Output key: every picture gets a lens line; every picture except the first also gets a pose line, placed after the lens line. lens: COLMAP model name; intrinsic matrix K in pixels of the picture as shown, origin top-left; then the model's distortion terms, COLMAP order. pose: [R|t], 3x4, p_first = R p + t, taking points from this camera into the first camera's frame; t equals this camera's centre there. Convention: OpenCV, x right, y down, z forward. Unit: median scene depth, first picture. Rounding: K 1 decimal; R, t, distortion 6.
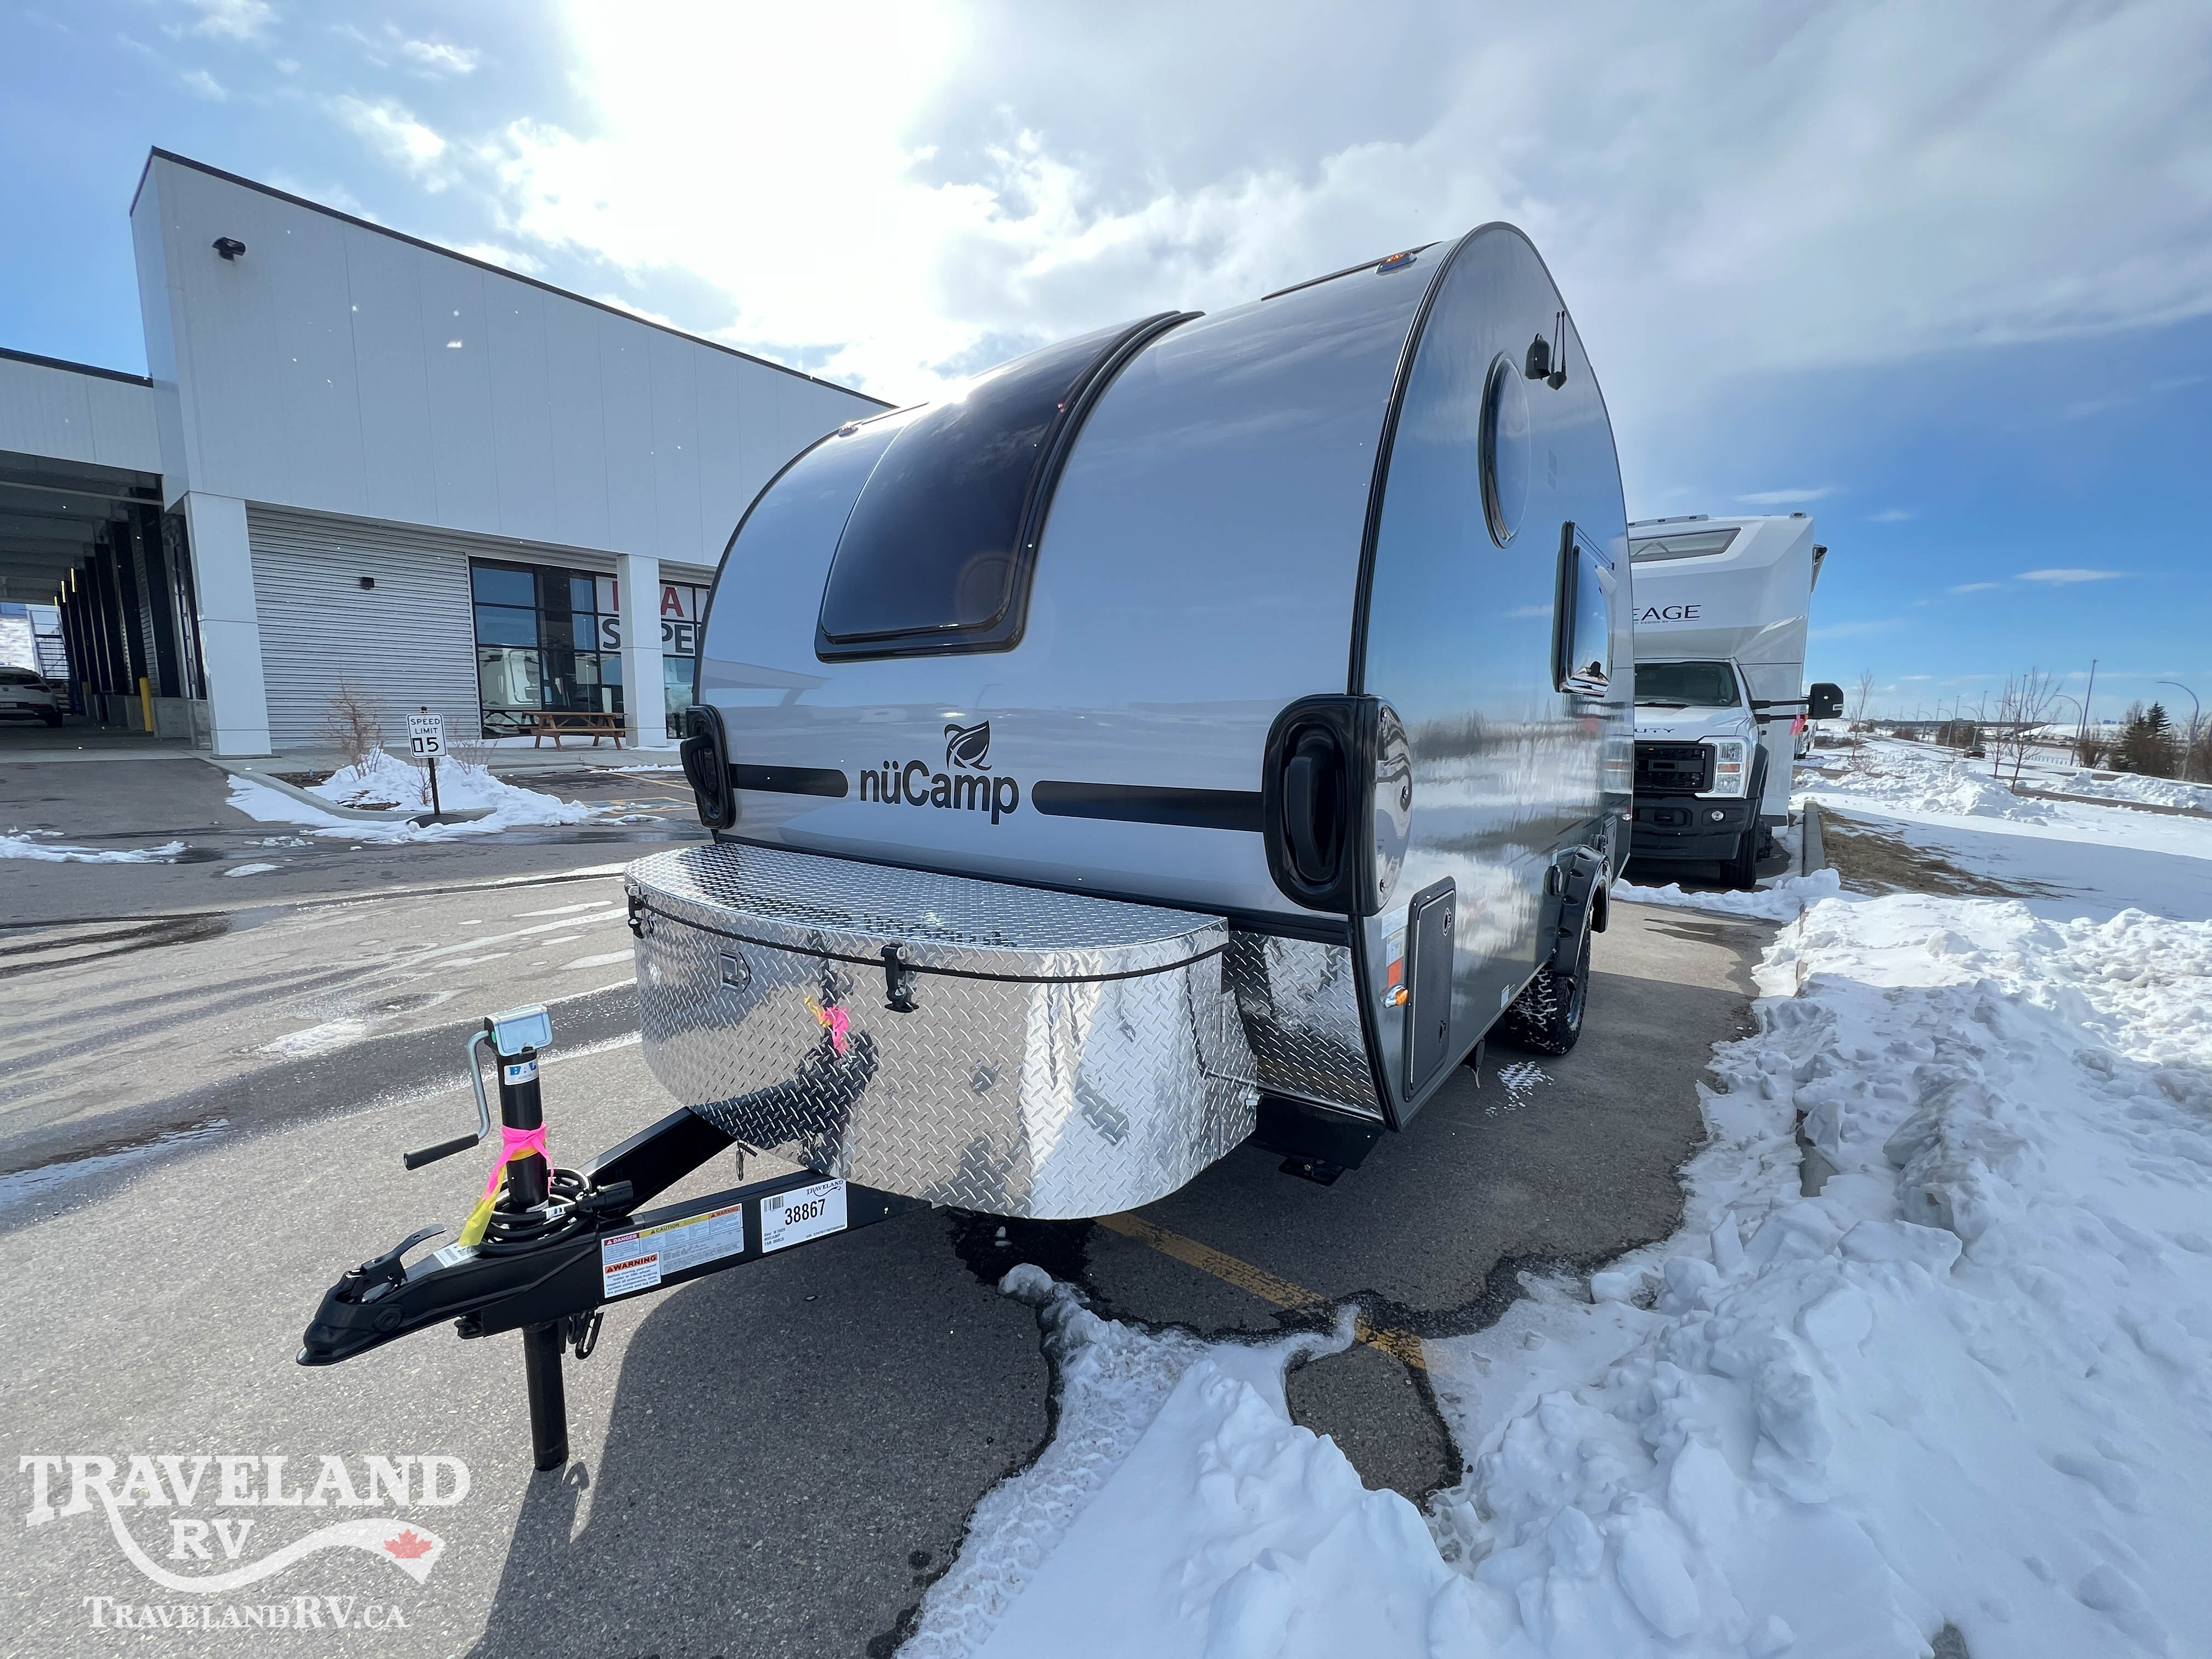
lens RADIAL K [[878.9, 0, 1102.2], [0, 878.9, 826.8], [0, 0, 1]] dist [-0.000533, 0.000170]
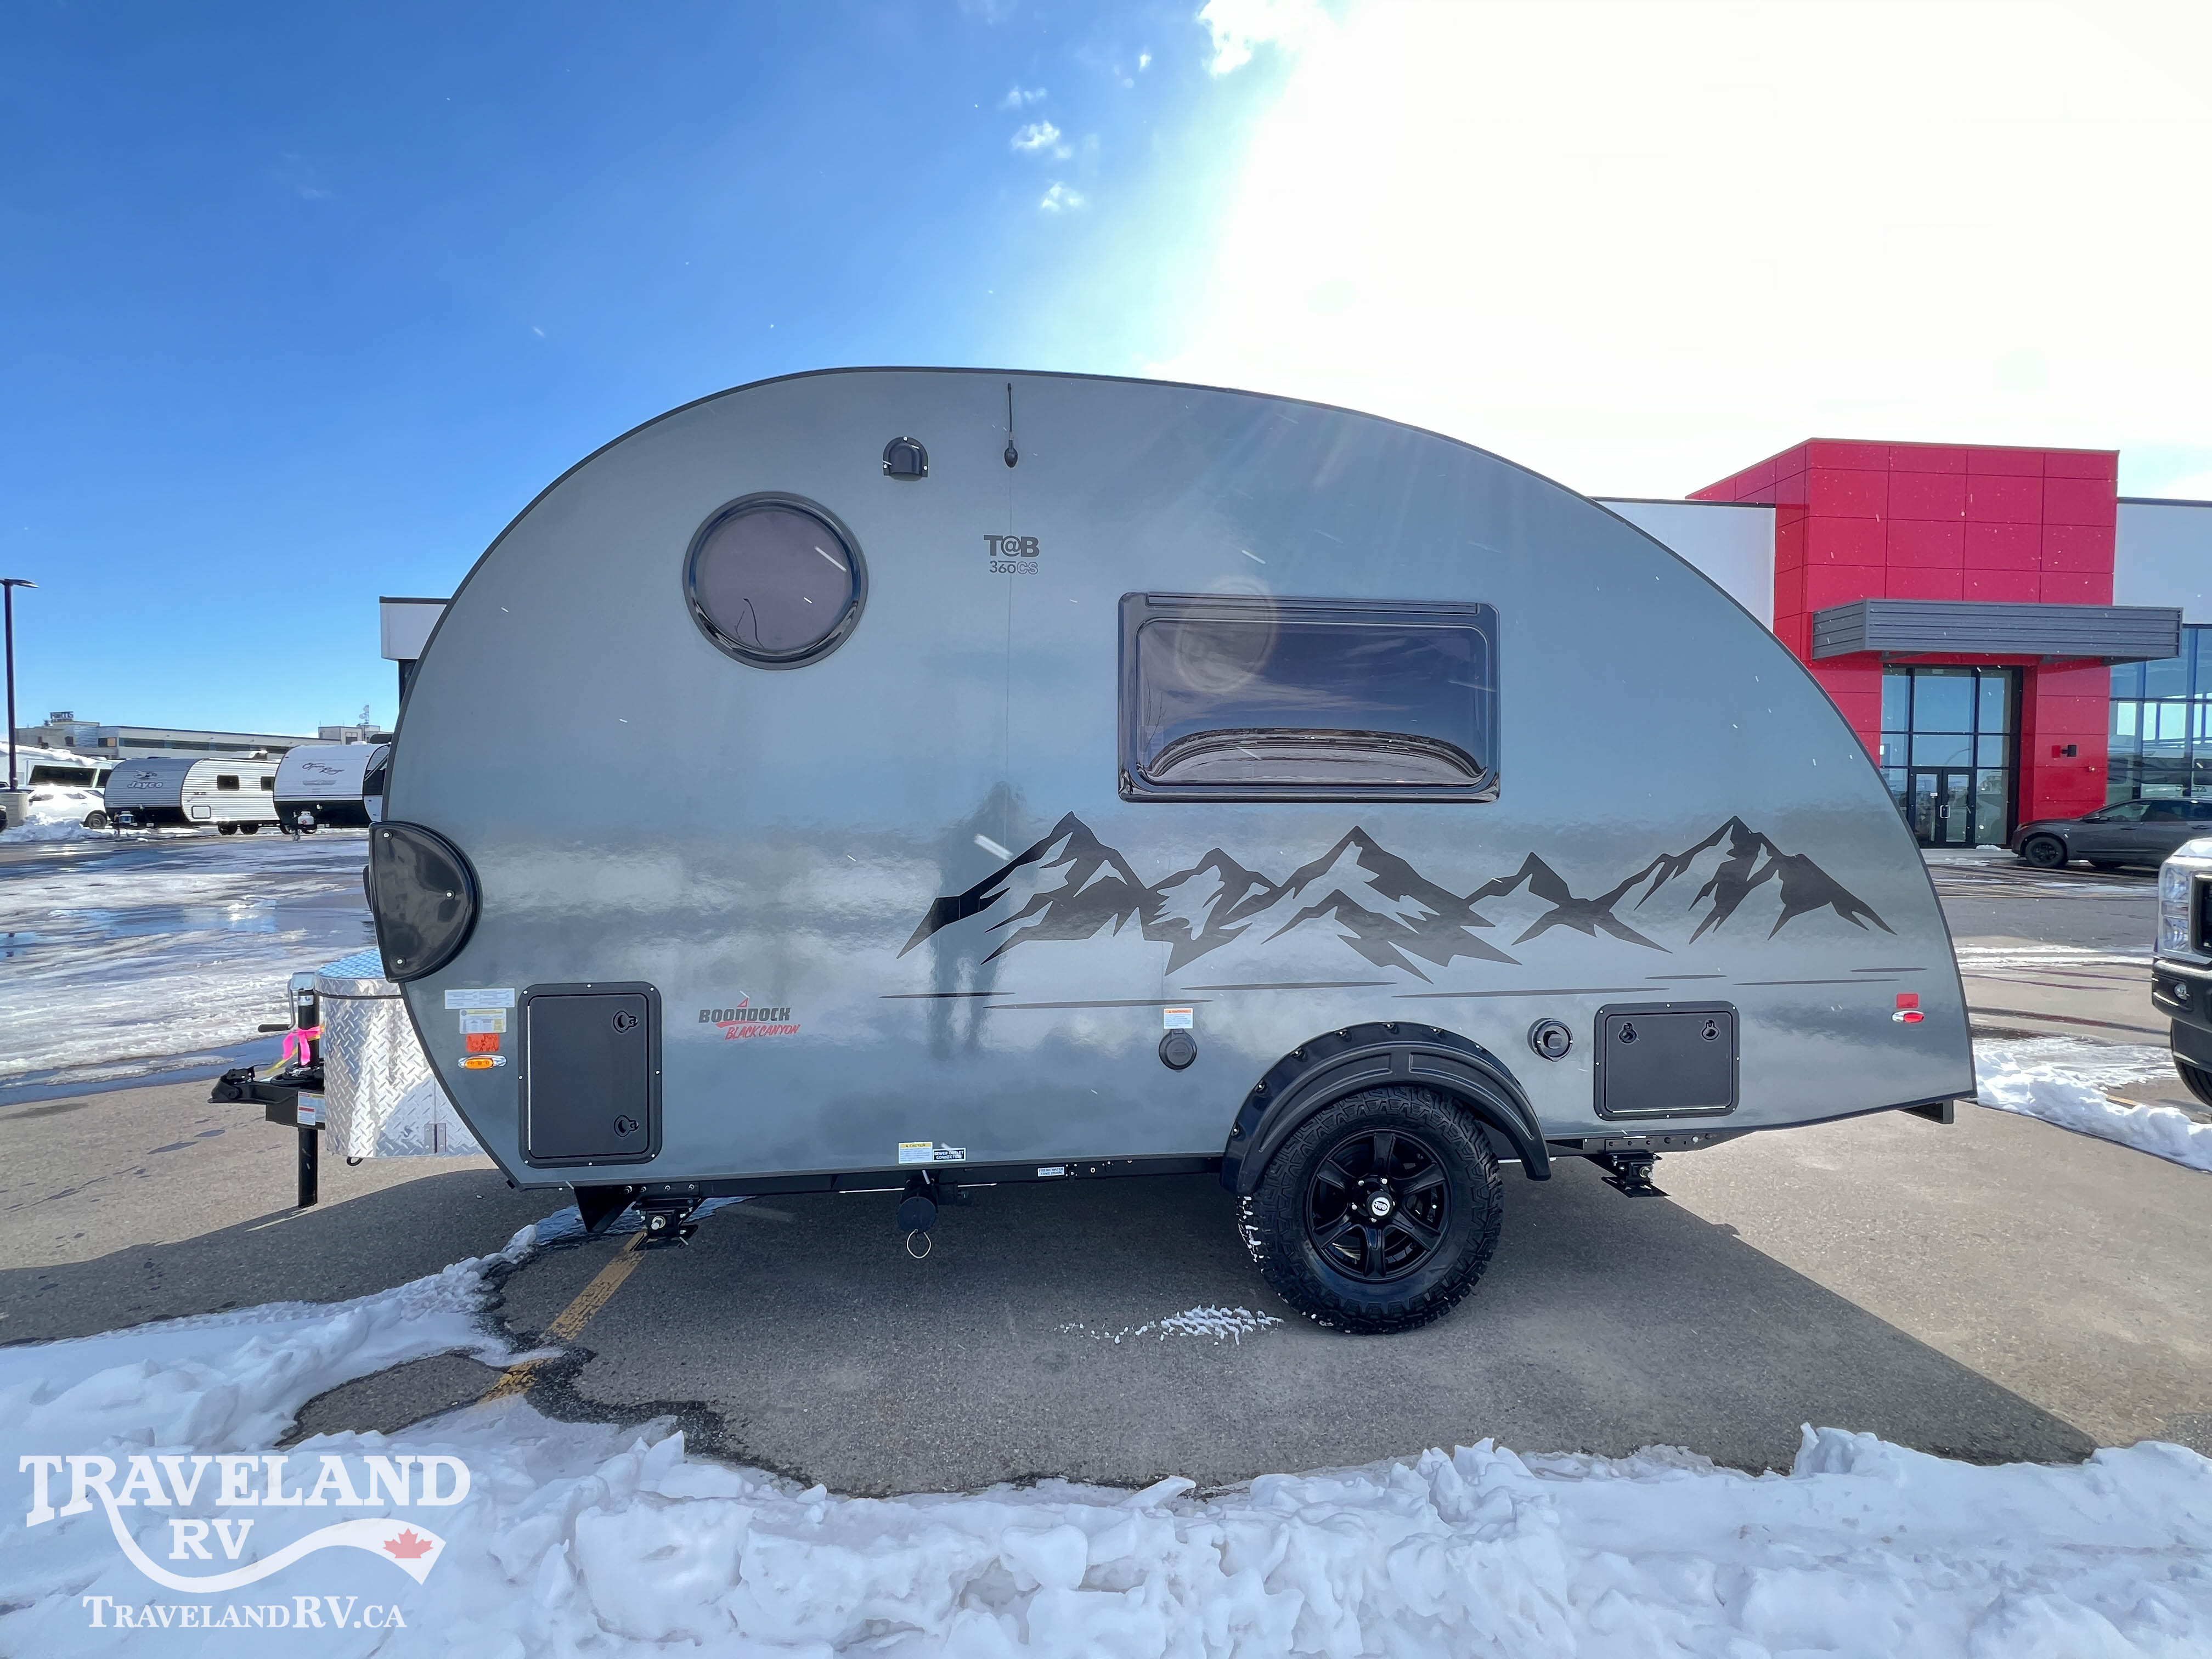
lens RADIAL K [[878.9, 0, 1102.2], [0, 878.9, 826.8], [0, 0, 1]] dist [-0.000533, 0.000170]
pose [[0.682933, 0.006092, -0.730455, 1.662046], [-0.083563, 0.994052, -0.069836, -0.114195], [0.725685, 0.108733, 0.679381, 0.693810]]
